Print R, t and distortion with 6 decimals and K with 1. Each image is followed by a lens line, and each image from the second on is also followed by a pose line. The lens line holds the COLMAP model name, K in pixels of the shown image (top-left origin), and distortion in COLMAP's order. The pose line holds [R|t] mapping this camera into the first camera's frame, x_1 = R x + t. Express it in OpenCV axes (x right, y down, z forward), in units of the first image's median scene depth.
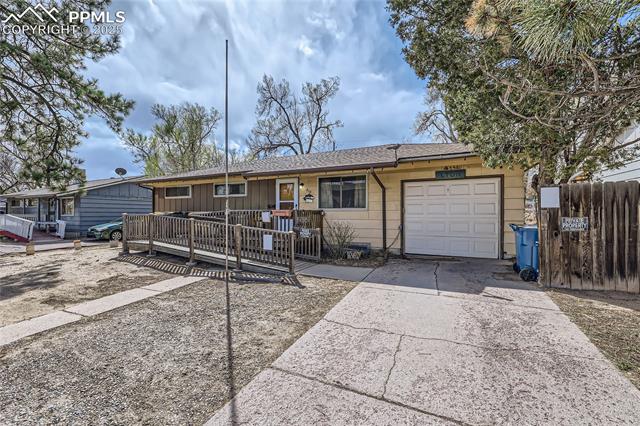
lens RADIAL K [[267.5, 0, 319.9], [0, 267.5, 211.9], [0, 0, 1]] dist [-0.000204, -0.001144]
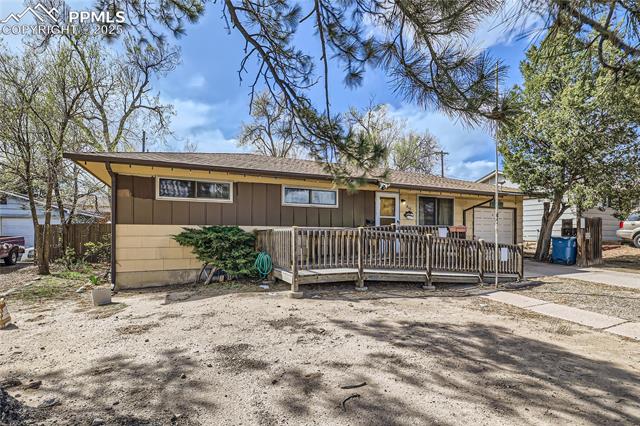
lens RADIAL K [[308.6, 0, 324.2], [0, 308.6, 233.3], [0, 0, 1]] dist [0.003164, 0.000030]
pose [[0.640161, 0.004697, 0.768227, -1.124855], [-0.007326, 0.999973, -0.000008, 0.019634], [-0.768206, -0.005623, 0.640178, 0.499771]]
